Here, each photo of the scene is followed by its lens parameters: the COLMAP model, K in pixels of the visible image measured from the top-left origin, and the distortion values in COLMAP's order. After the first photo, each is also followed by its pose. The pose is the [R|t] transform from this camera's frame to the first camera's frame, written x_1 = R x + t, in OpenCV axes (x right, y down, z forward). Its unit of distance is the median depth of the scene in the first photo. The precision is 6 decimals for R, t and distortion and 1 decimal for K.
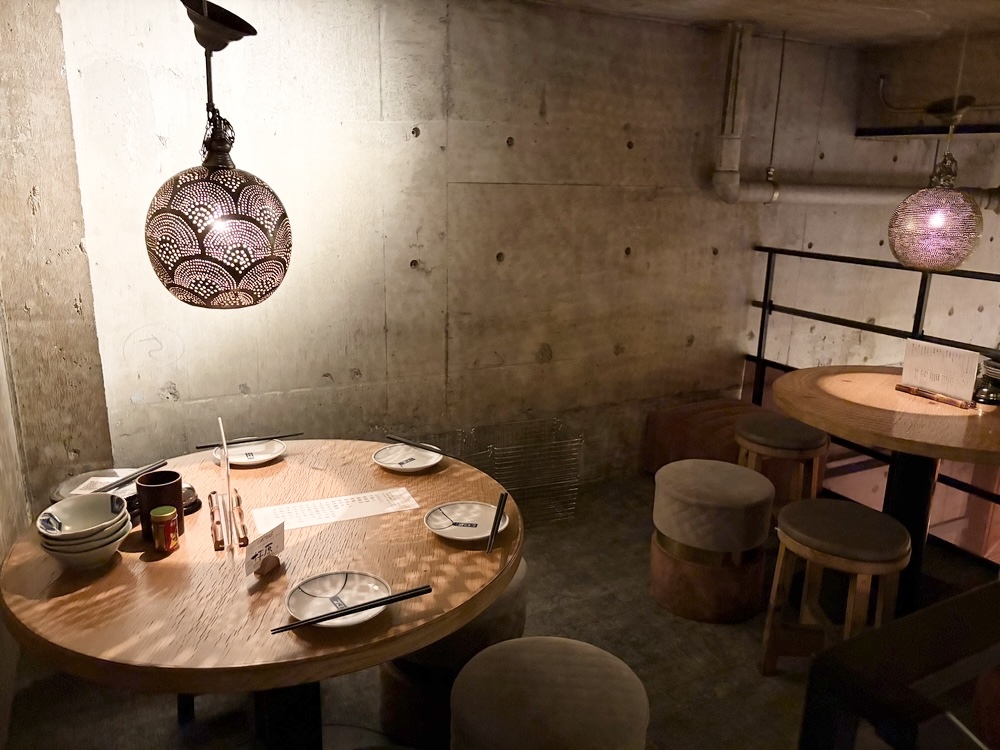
lens RADIAL K [[758.1, 0, 499.5], [0, 758.1, 374.3], [0, 0, 1]] dist [0.018920, -0.016955]
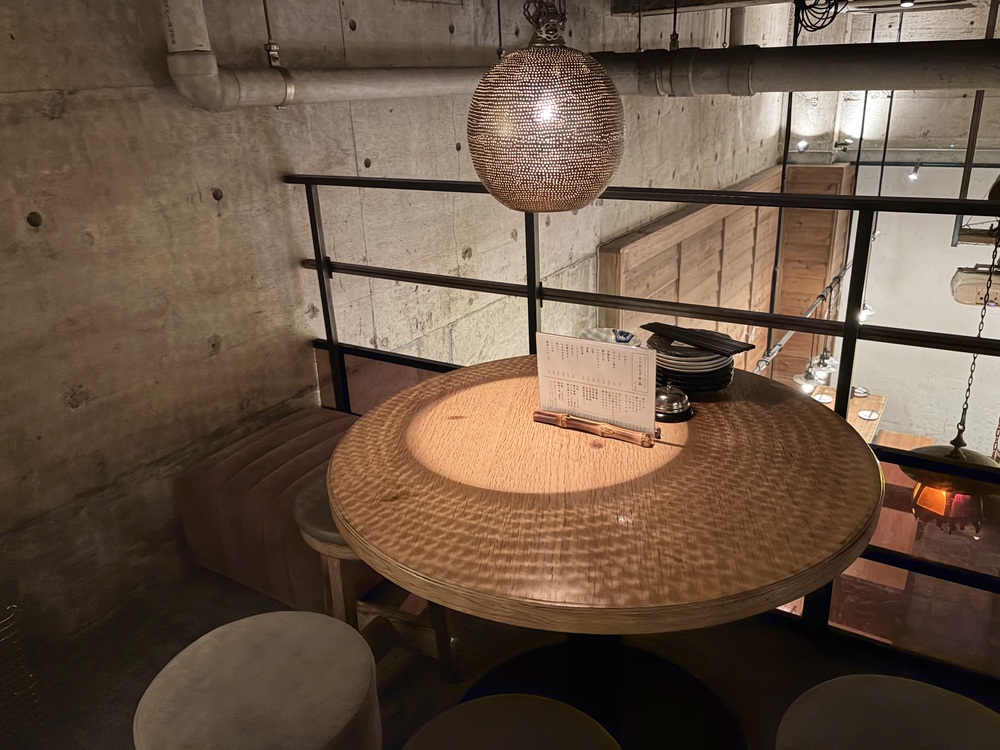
lens RADIAL K [[758.1, 0, 503.6], [0, 758.1, 372.1], [0, 0, 1]] dist [0.018920, -0.016955]
pose [[0.863202, -0.240260, 0.444025, 0.183381], [0.189928, 0.969433, 0.155330, -0.077439], [-0.467772, -0.049749, 0.882448, 0.363609]]
